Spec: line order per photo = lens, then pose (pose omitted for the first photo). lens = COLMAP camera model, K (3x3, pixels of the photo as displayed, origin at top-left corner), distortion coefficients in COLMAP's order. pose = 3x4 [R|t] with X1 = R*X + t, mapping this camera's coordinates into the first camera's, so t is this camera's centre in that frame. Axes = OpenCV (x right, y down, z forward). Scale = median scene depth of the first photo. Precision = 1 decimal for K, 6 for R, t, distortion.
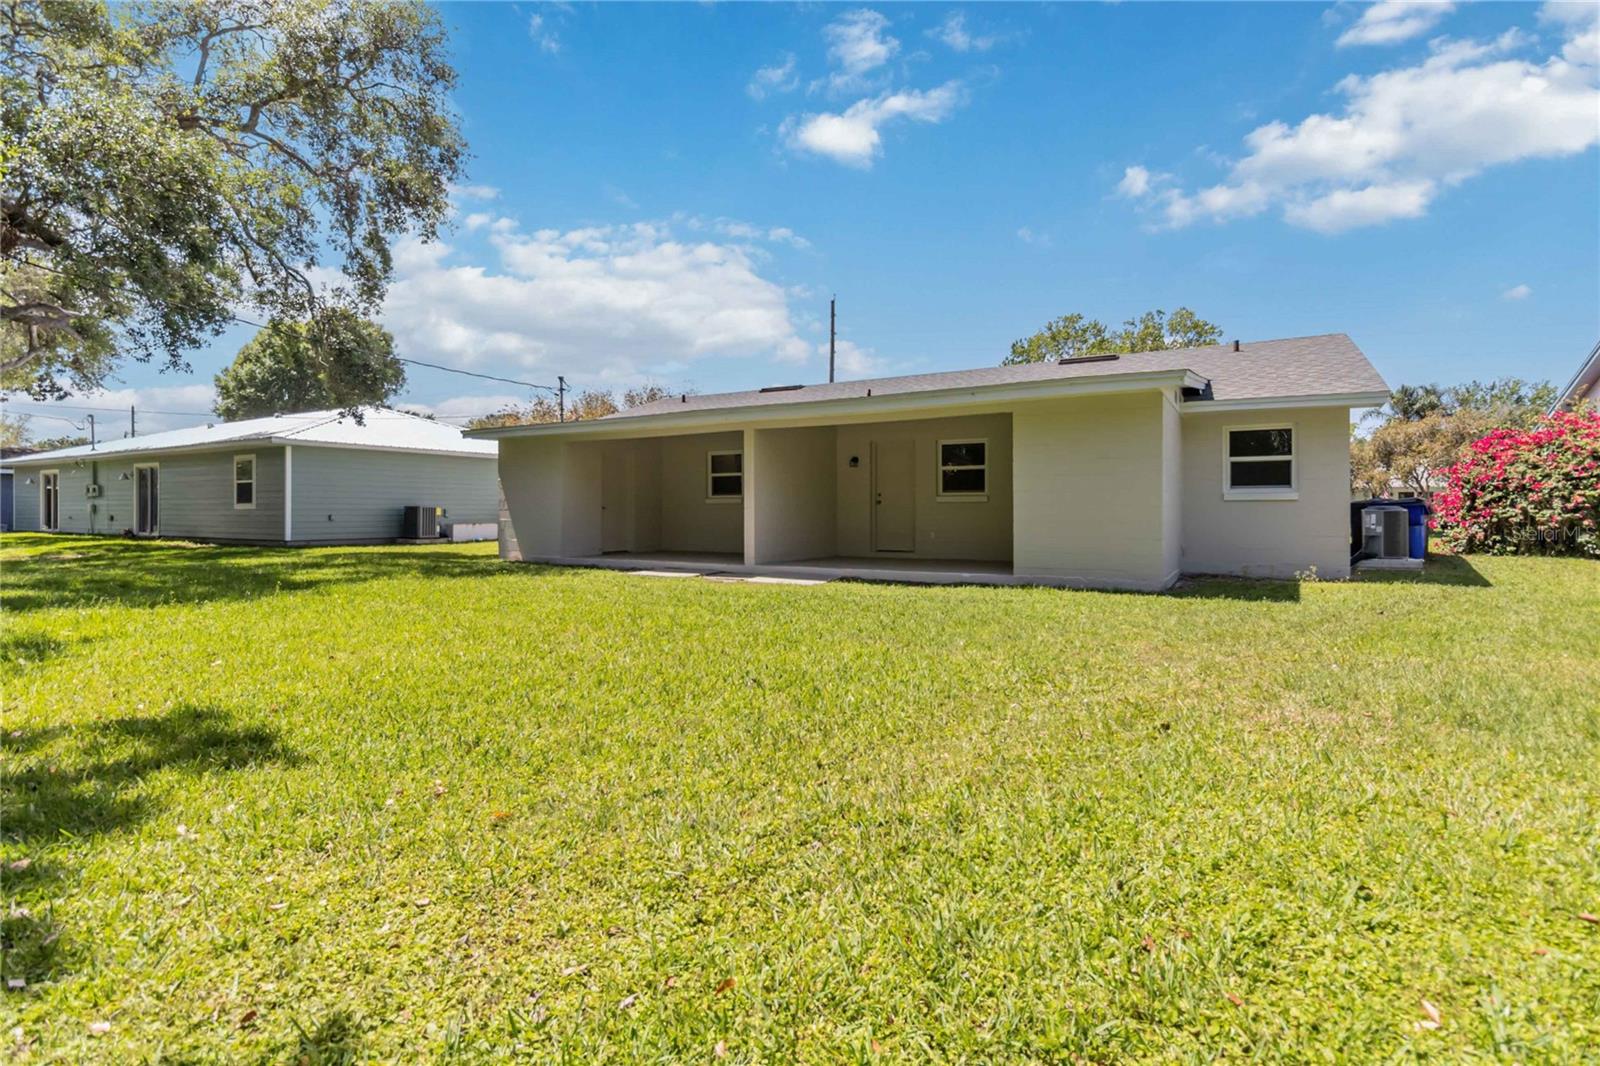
lens RADIAL K [[755.5, 0, 796.9], [0, 755.5, 495.7], [0, 0, 1]] dist [0.001267, 0.000439]
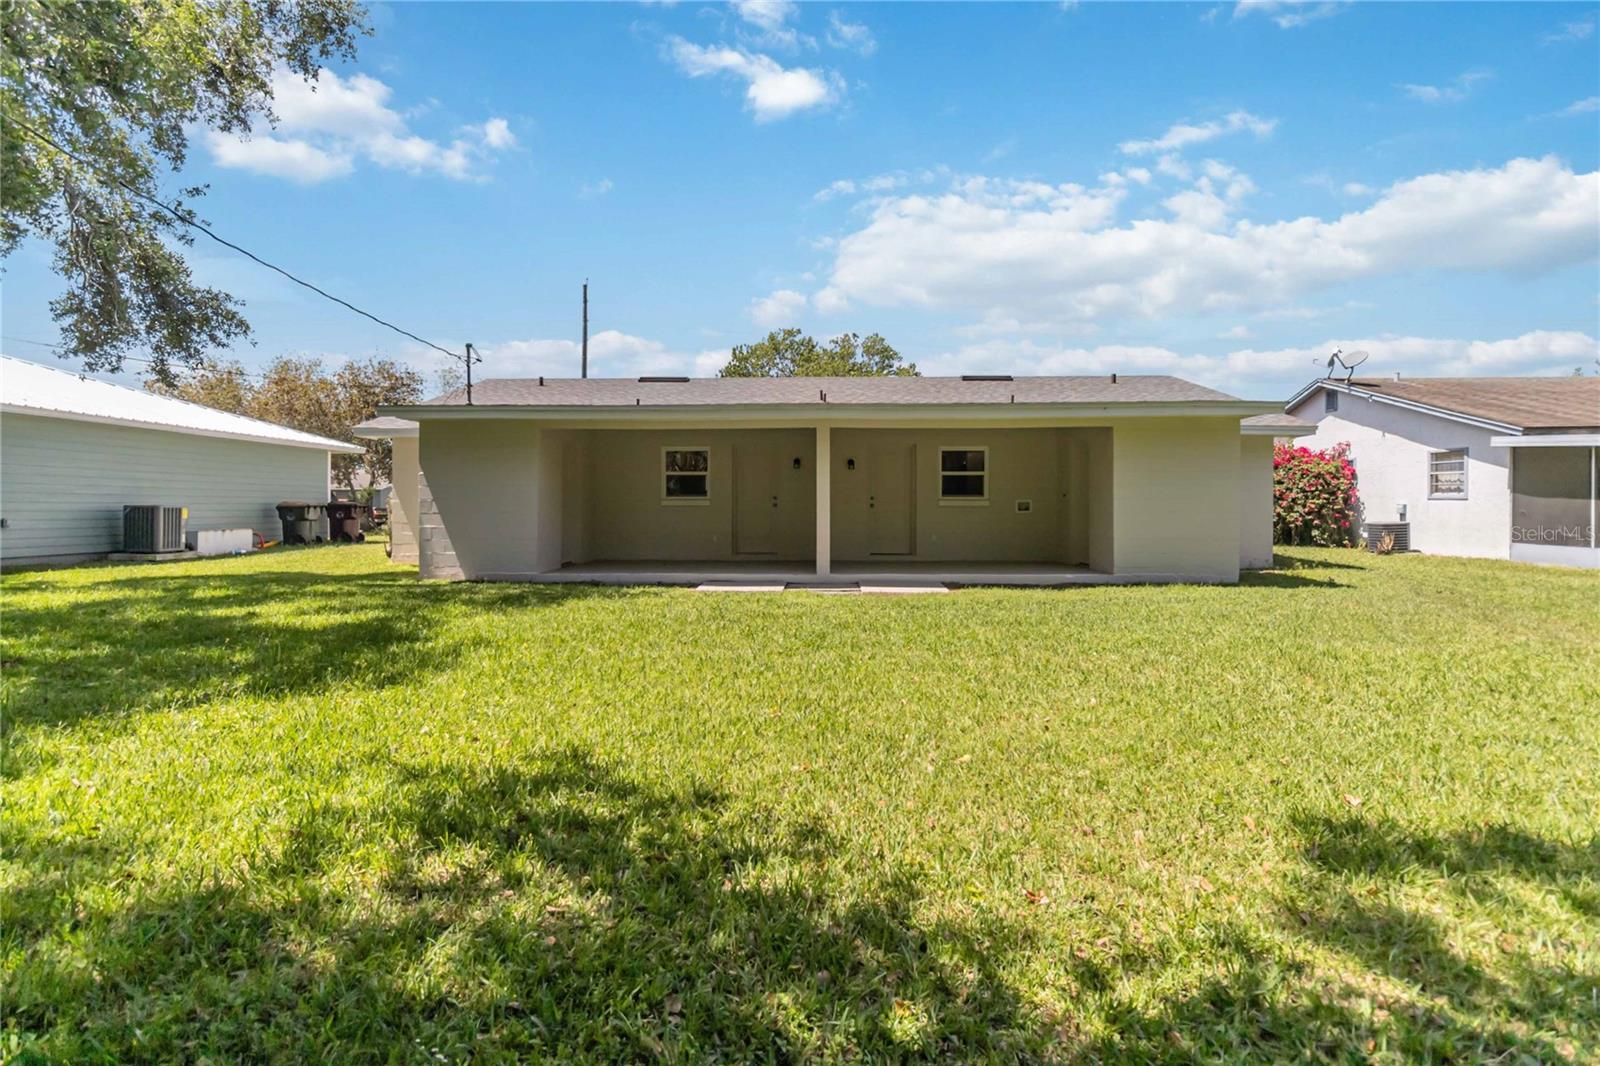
lens RADIAL K [[745.9, 0, 797.8], [0, 745.9, 501.3], [0, 0, 1]] dist [-0.000450, 0.000225]
pose [[0.881116, 0.006542, 0.472855, -0.467406], [-0.011278, 0.999911, 0.007181, -0.002957], [-0.472766, -0.011660, 0.881111, 0.190204]]
